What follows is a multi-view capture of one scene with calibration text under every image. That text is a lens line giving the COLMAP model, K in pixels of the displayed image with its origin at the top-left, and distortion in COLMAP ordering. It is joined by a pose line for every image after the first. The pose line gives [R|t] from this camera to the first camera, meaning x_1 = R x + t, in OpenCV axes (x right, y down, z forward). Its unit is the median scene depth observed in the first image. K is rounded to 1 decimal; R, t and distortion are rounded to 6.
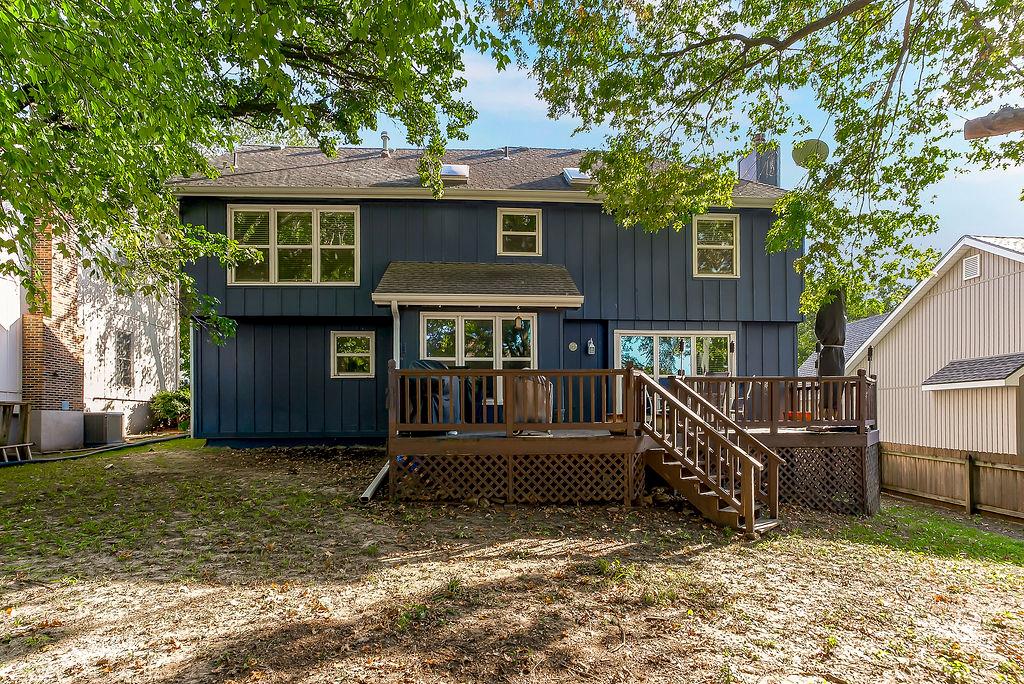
lens RADIAL K [[506.3, 0, 526.6], [0, 506.3, 417.1], [0, 0, 1]] dist [-0.003086, -0.000110]
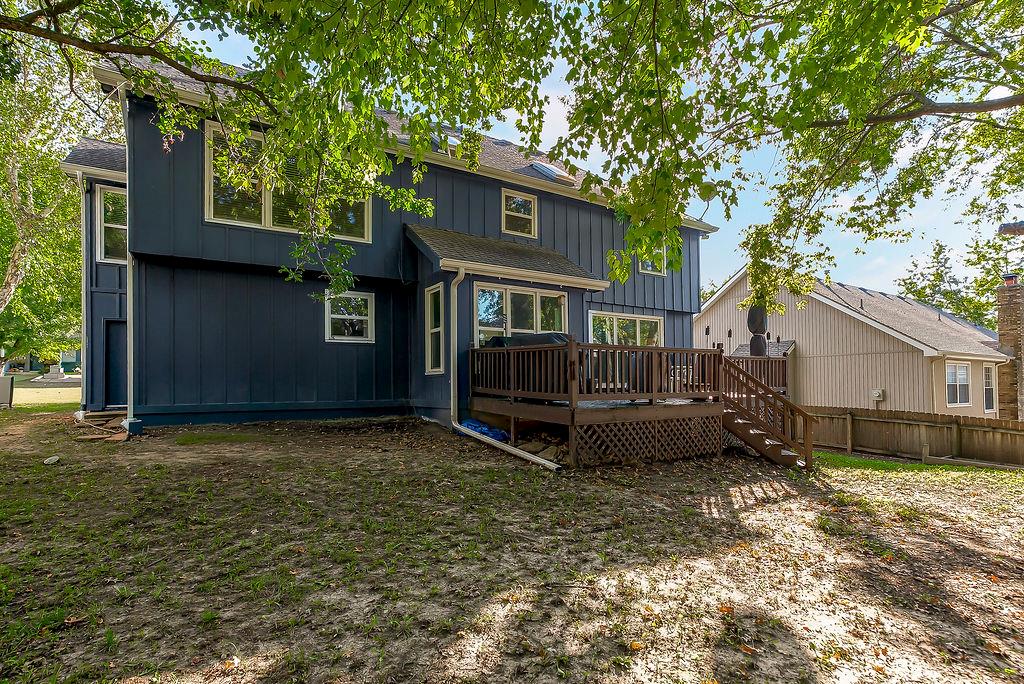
lens RADIAL K [[472.9, 0, 519.6], [0, 472.9, 375.9], [0, 0, 1]] dist [0.012872, 0.000284]
pose [[0.883730, 0.004349, 0.467977, -0.559565], [0.000316, 0.999951, -0.009890, -0.010461], [-0.467997, 0.008888, 0.883685, 0.127190]]
